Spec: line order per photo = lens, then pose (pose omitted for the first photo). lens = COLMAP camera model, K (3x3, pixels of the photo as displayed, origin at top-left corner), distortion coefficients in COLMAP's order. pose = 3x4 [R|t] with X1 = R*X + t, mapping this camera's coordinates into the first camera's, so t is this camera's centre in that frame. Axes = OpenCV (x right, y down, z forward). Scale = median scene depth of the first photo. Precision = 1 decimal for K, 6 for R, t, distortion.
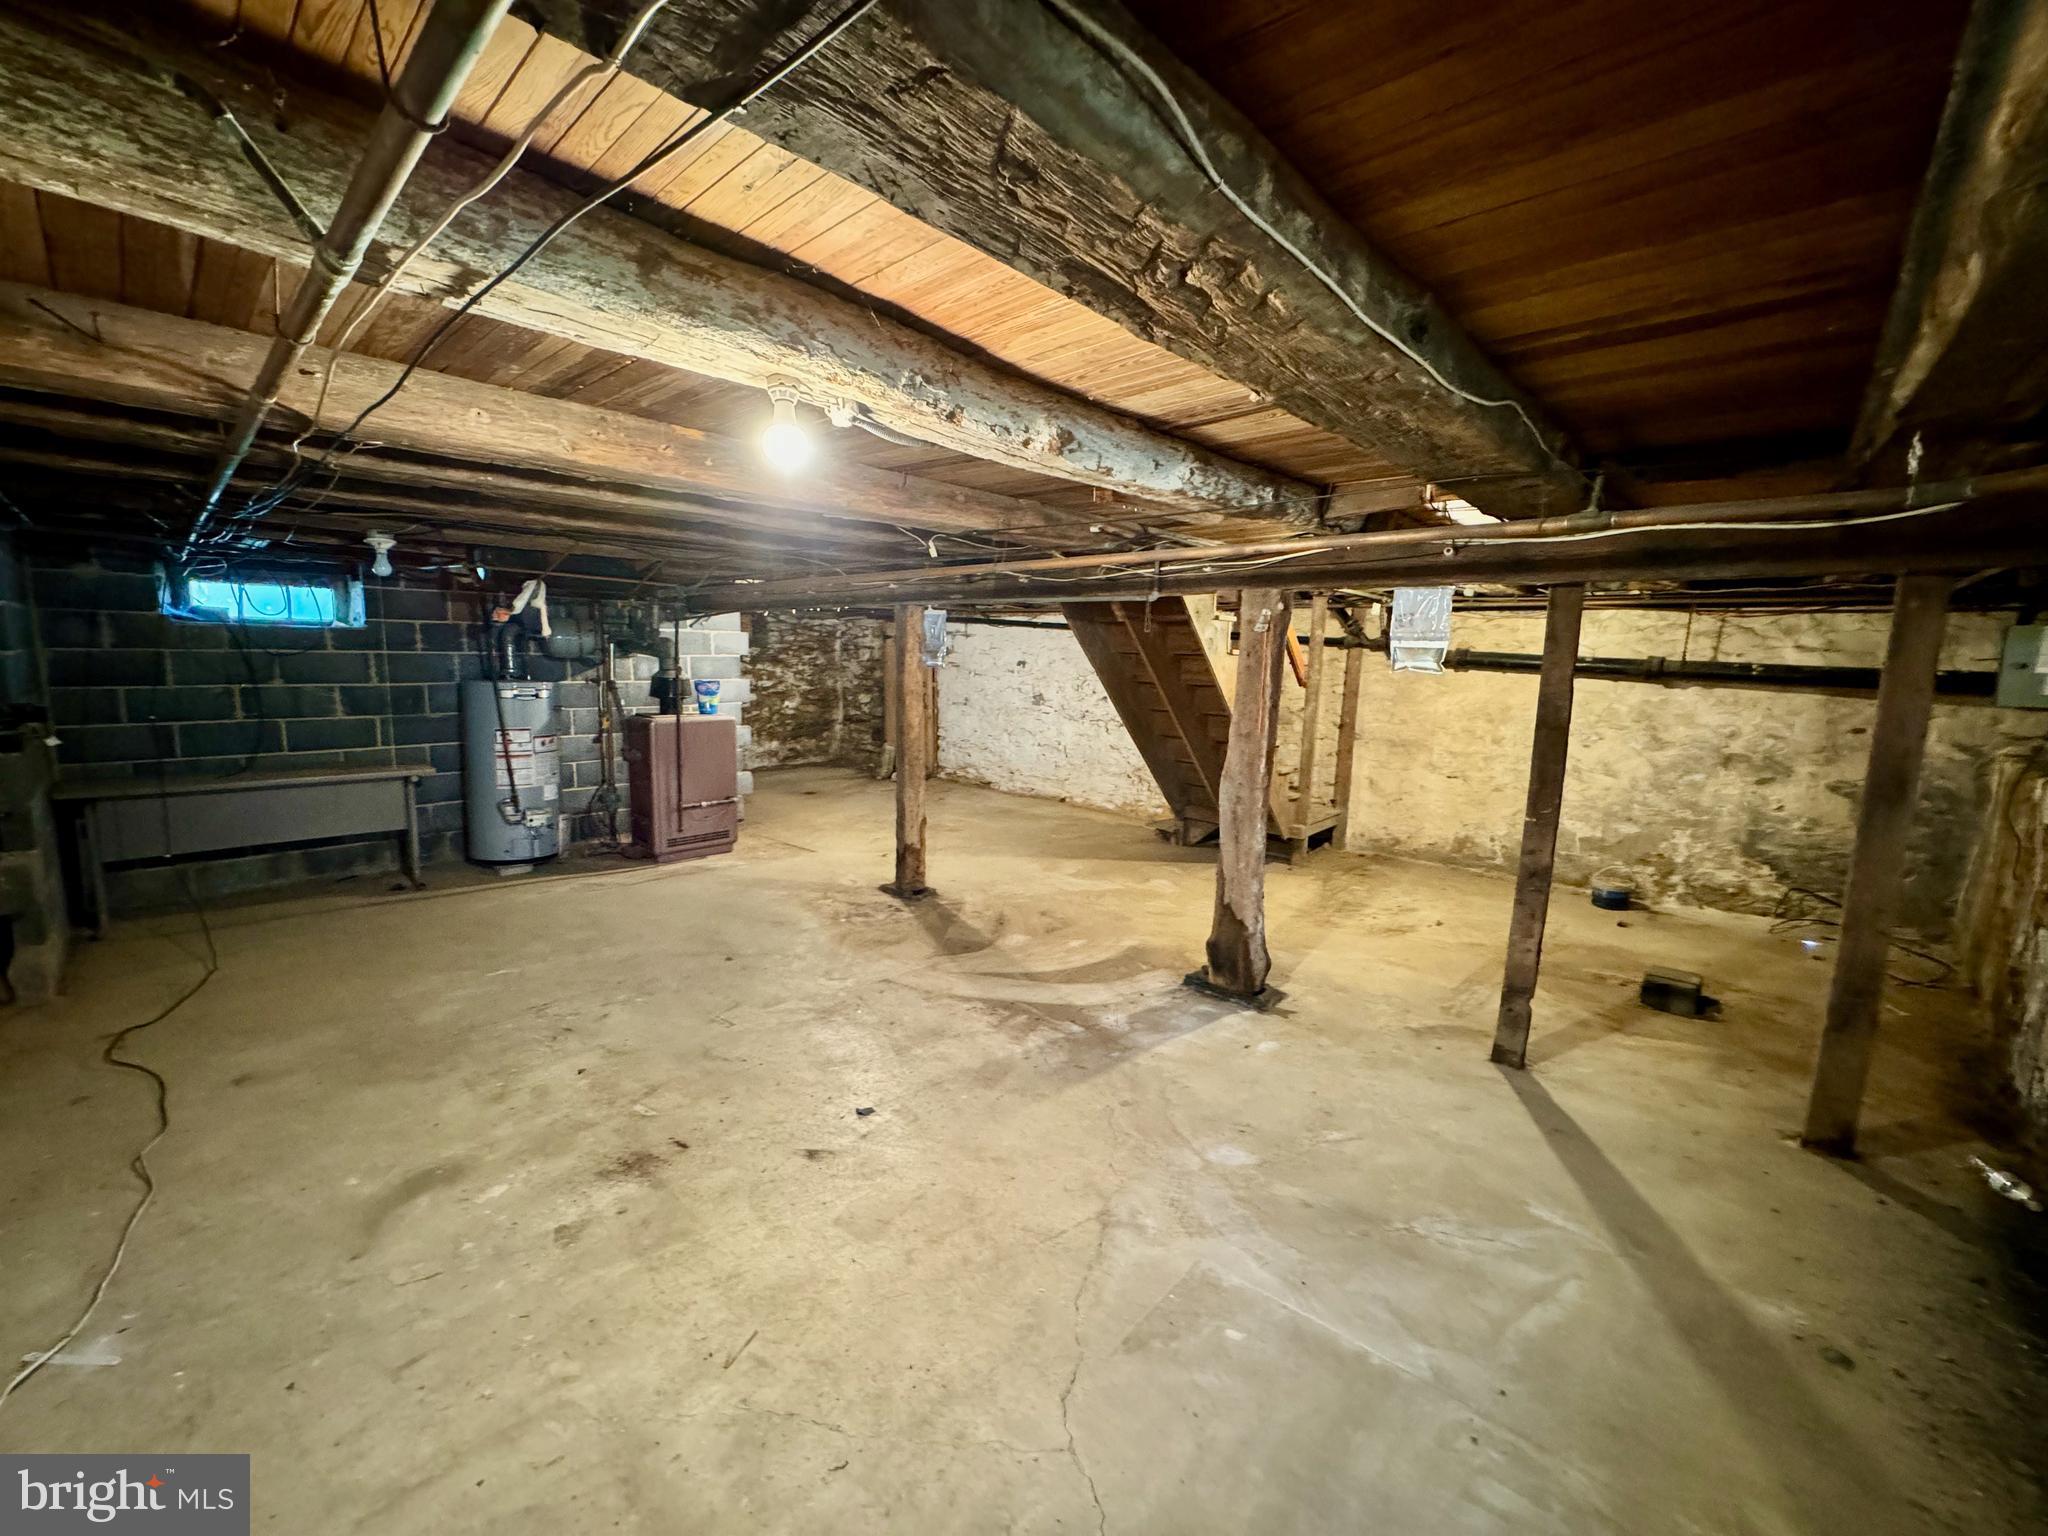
lens RADIAL K [[814.3, 0, 1023.2], [0, 814.3, 760.8], [0, 0, 1]] dist [-0.000652, 0.000005]
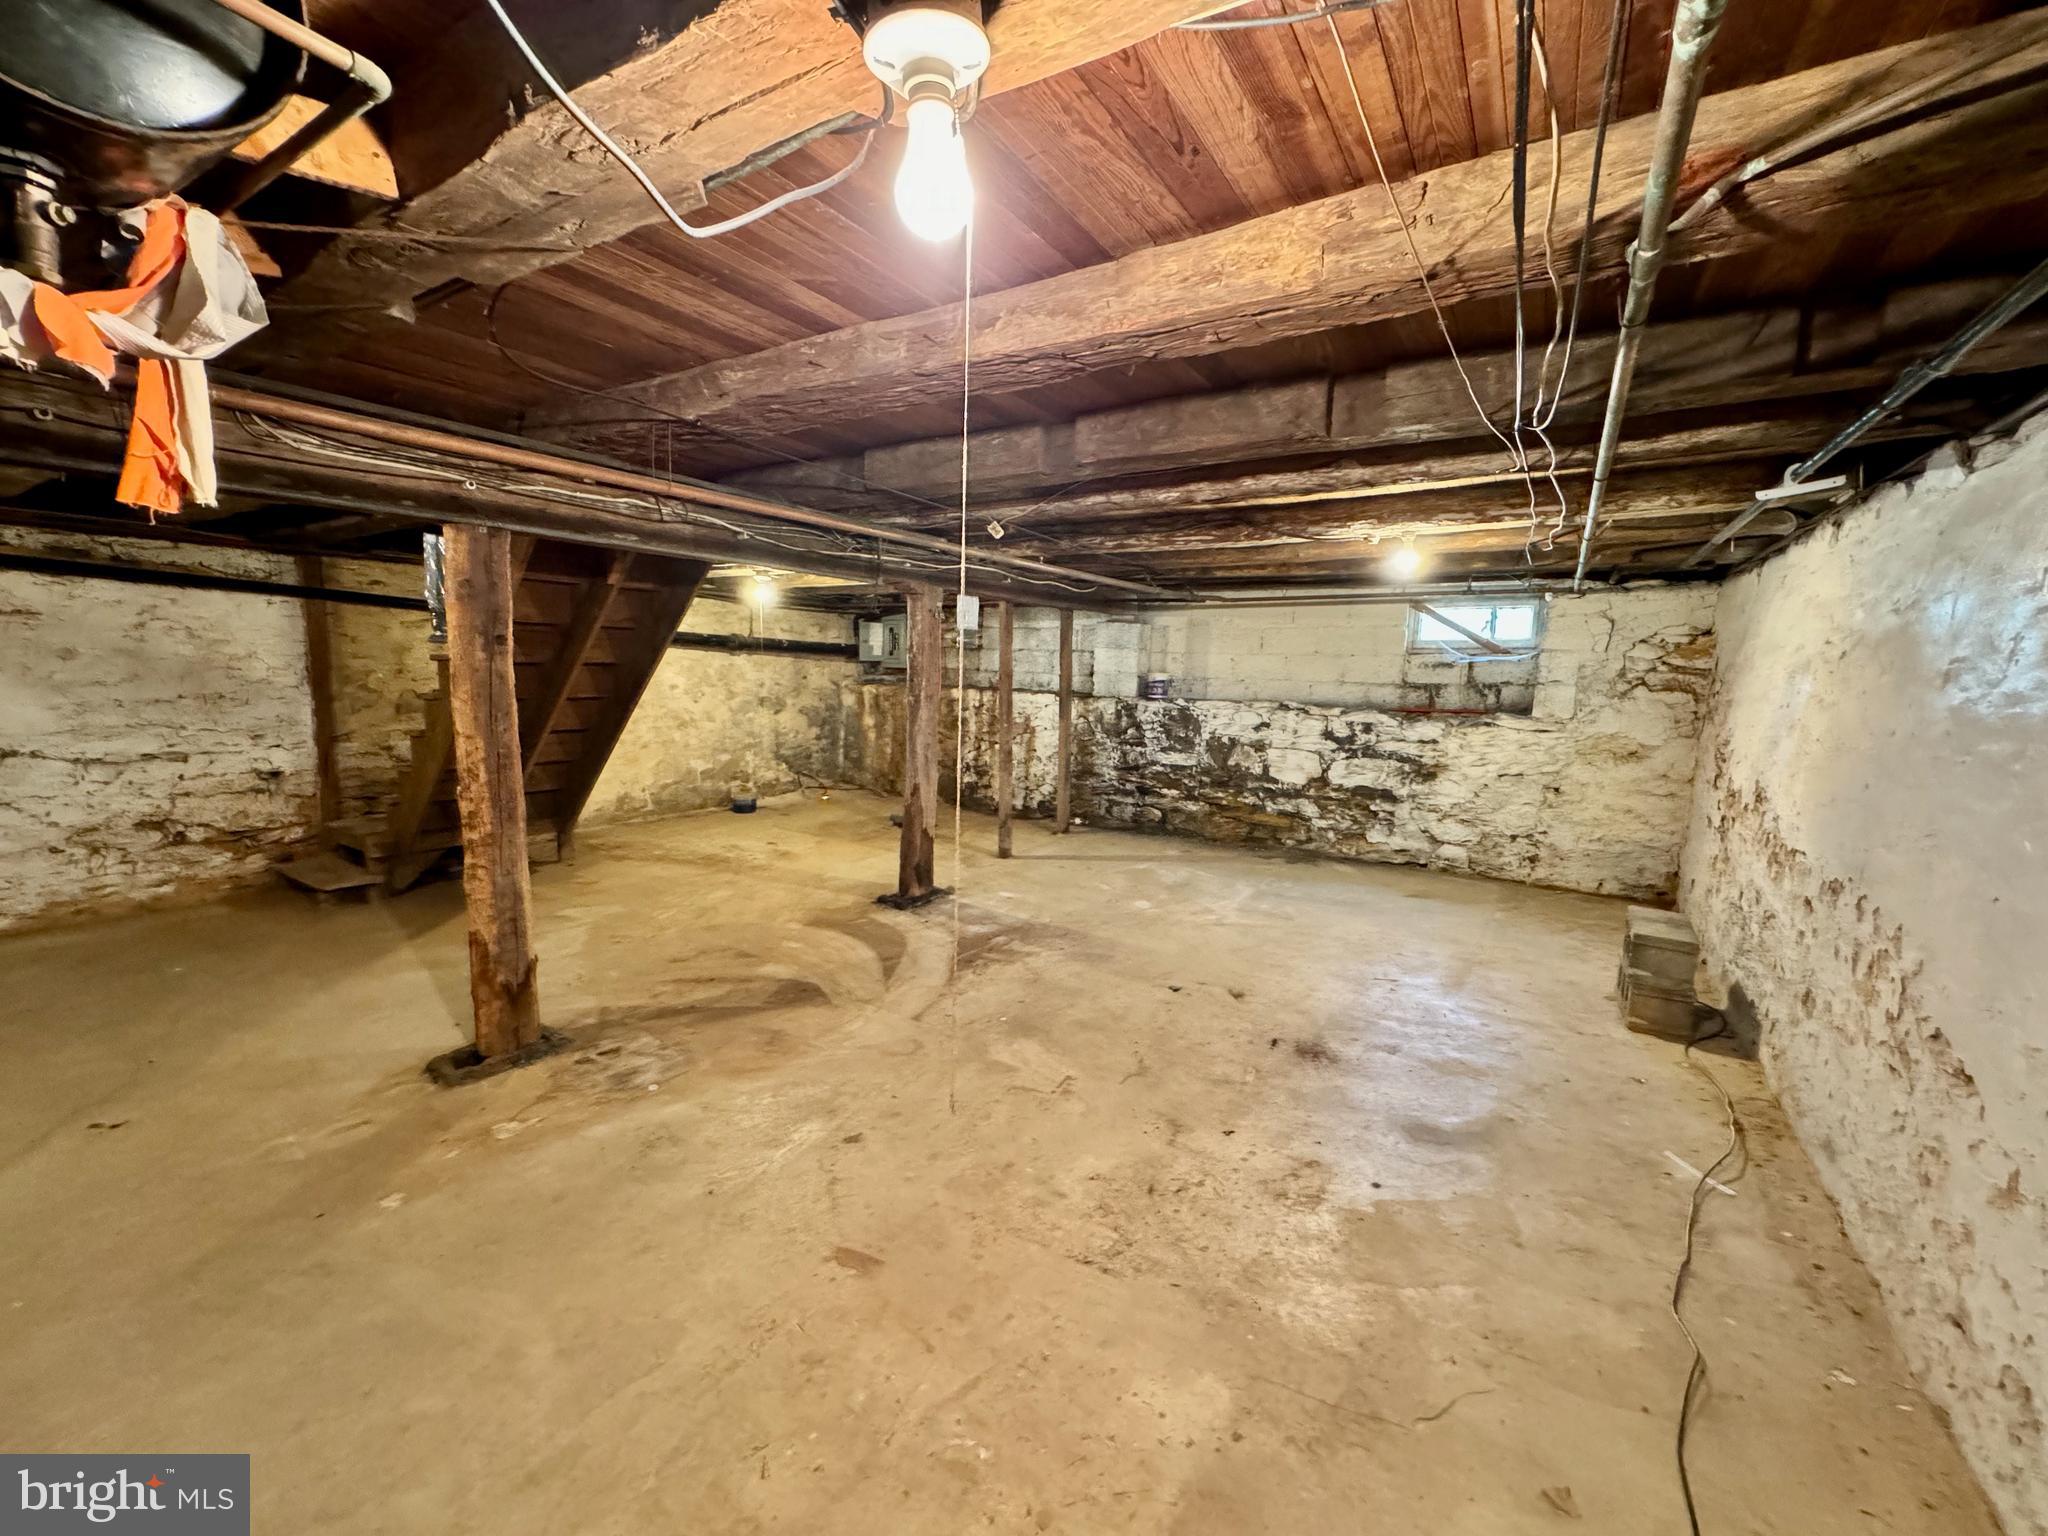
lens RADIAL K [[814.3, 0, 1023.2], [0, 814.3, 760.8], [0, 0, 1]] dist [-0.000652, 0.000005]
pose [[-0.173004, -0.145414, 0.974128, -0.880129], [0.102881, 0.980962, 0.164706, -0.109610], [-0.979533, 0.128714, -0.154750, 0.890290]]
